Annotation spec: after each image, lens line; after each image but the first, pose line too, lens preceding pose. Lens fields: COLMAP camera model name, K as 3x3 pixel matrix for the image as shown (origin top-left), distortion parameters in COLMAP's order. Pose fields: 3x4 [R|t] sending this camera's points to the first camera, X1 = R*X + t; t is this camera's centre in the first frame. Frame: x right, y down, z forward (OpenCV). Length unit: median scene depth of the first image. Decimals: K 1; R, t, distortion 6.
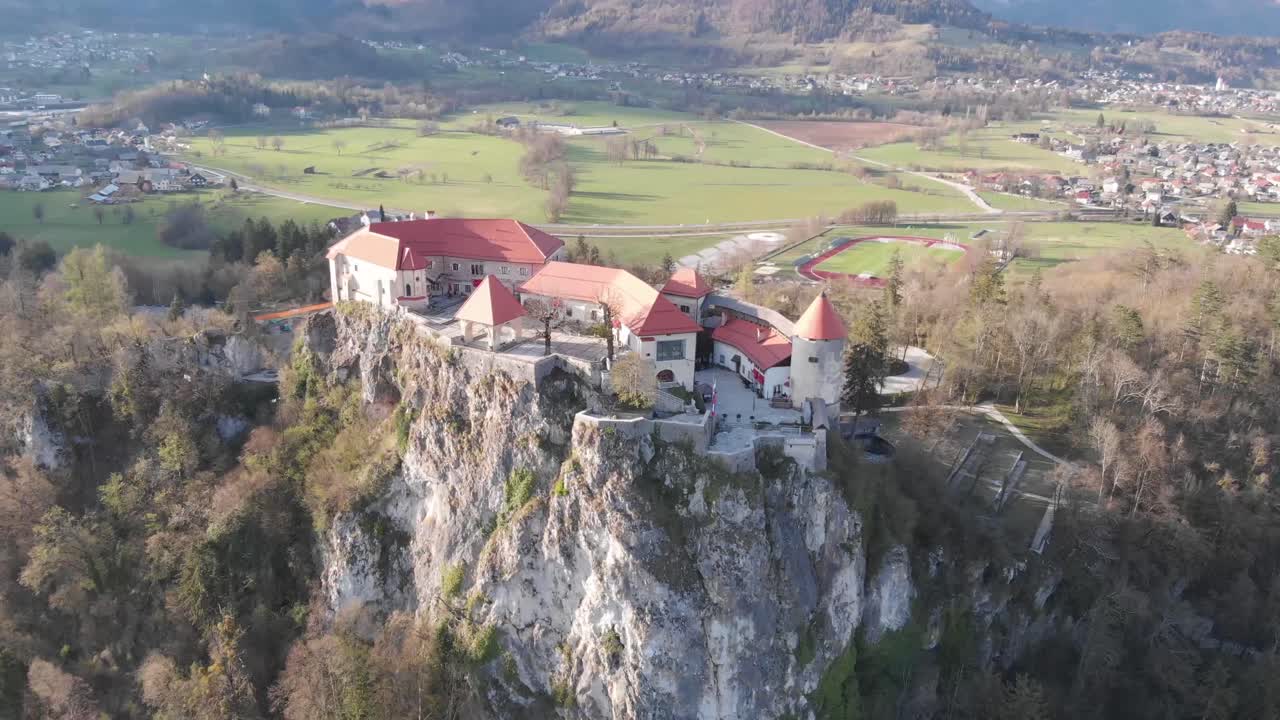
lens RADIAL K [[960.0, 0, 640.0], [0, 960.0, 360.0], [0, 0, 1]] dist [-0.001625, 0.003668]
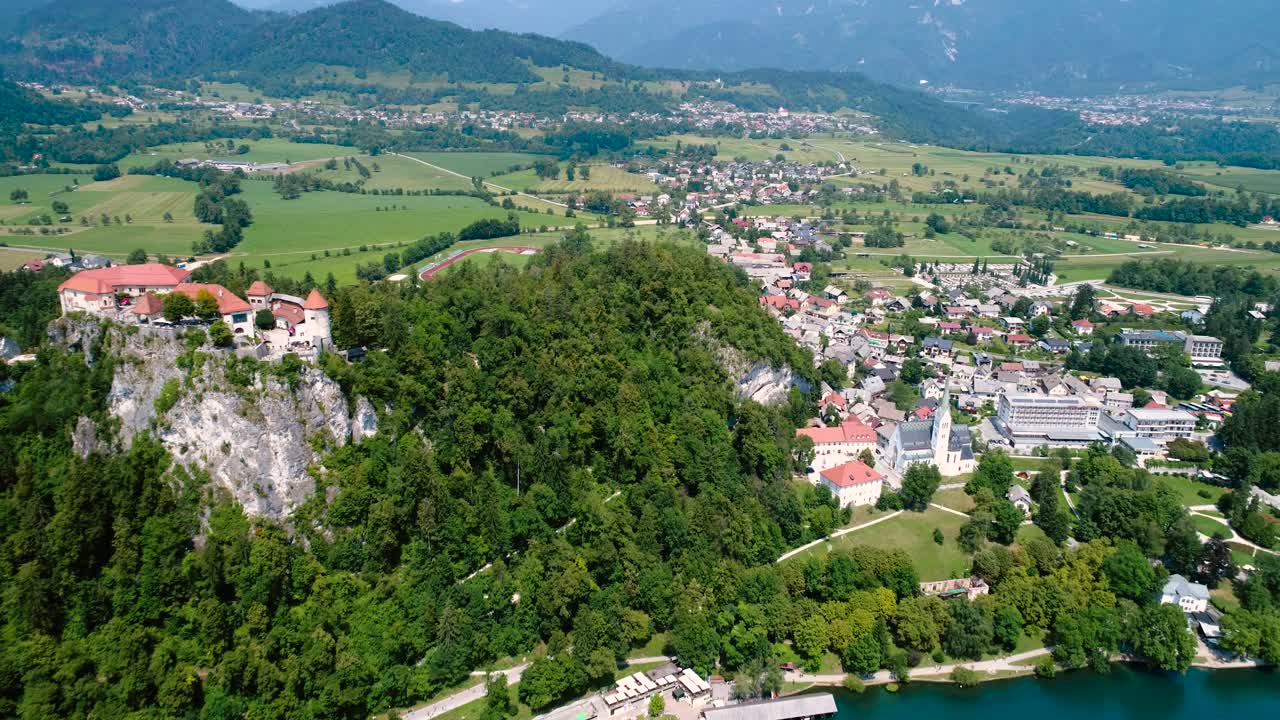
lens RADIAL K [[960.0, 0, 640.0], [0, 960.0, 360.0], [0, 0, 1]] dist [-0.001625, 0.003668]
pose [[0.958720, -0.093914, 0.268396, 0.256340], [0.096410, 0.995334, 0.003894, 0.135912], [-0.267510, 0.022143, 0.963301, -1.135251]]
